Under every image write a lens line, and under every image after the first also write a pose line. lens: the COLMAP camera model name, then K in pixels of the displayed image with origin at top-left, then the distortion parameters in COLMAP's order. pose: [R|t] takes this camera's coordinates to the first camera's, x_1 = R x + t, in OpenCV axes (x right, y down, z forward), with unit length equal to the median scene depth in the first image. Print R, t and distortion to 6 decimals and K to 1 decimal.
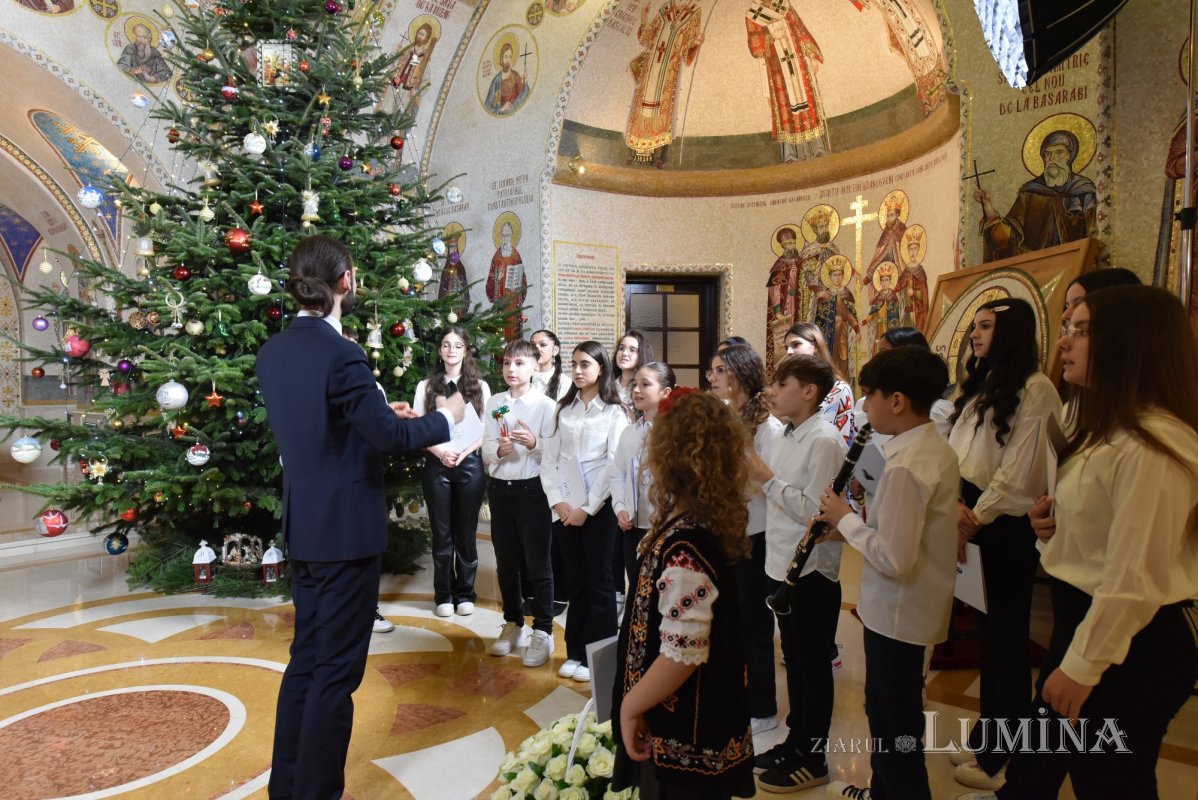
lens RADIAL K [[795.4, 0, 571.7], [0, 795.4, 404.3], [0, 0, 1]] dist [0.002728, -0.005981]
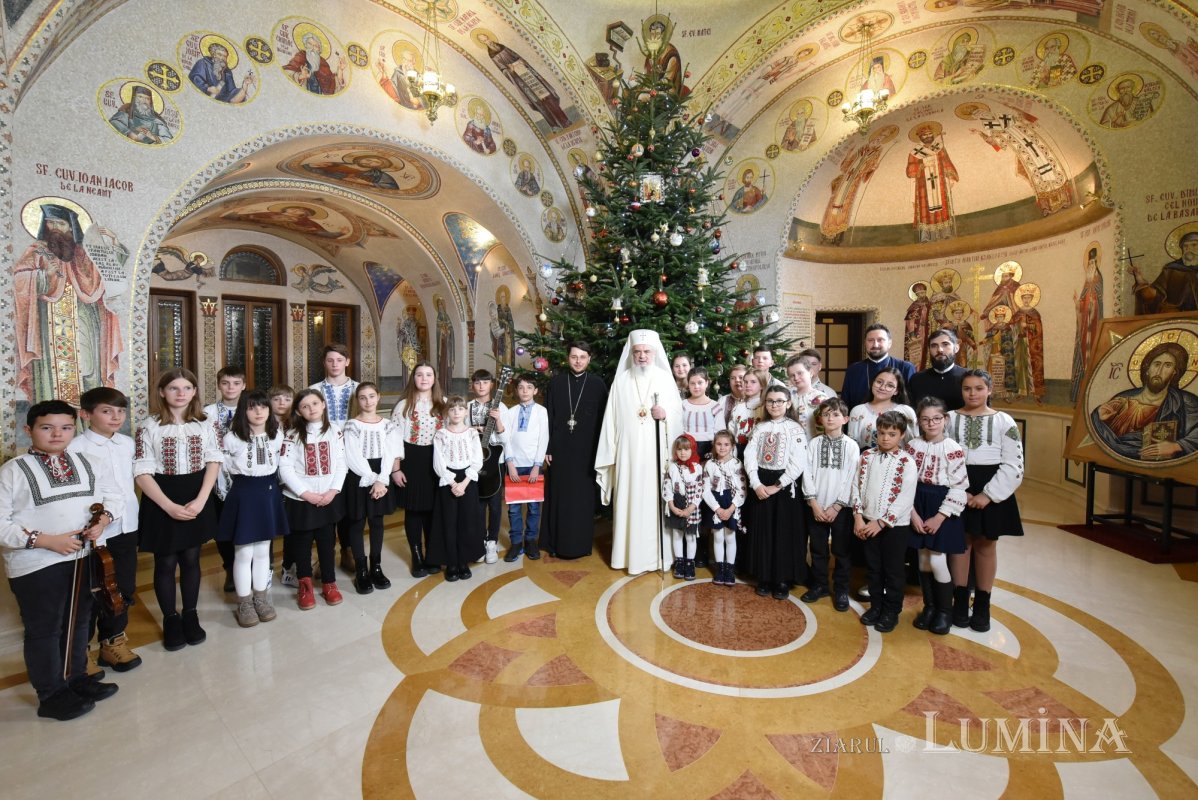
lens RADIAL K [[502.5, 0, 628.2], [0, 502.5, 385.2], [0, 0, 1]] dist [-0.009265, -0.000162]
pose [[0.999957, -0.005555, -0.007482, -0.335488], [0.005581, 0.999979, 0.003428, -0.024687], [0.007463, -0.003470, 0.999966, -0.014925]]
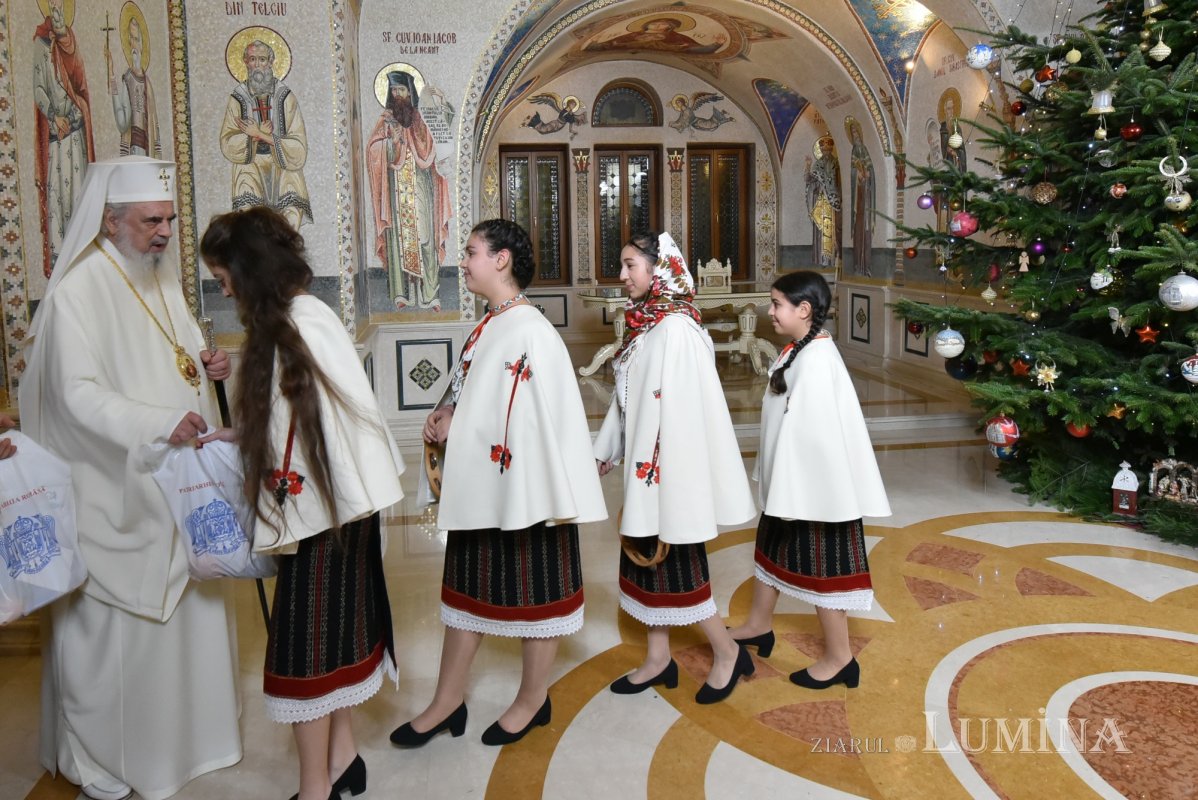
lens RADIAL K [[795.4, 0, 559.4], [0, 795.4, 304.8], [0, 0, 1]] dist [0.002728, -0.005981]
pose [[0.717572, 0.047331, -0.694874, -0.238066], [-0.009291, 0.998250, 0.058401, -0.022798], [0.696422, -0.035450, 0.716756, 0.015950]]
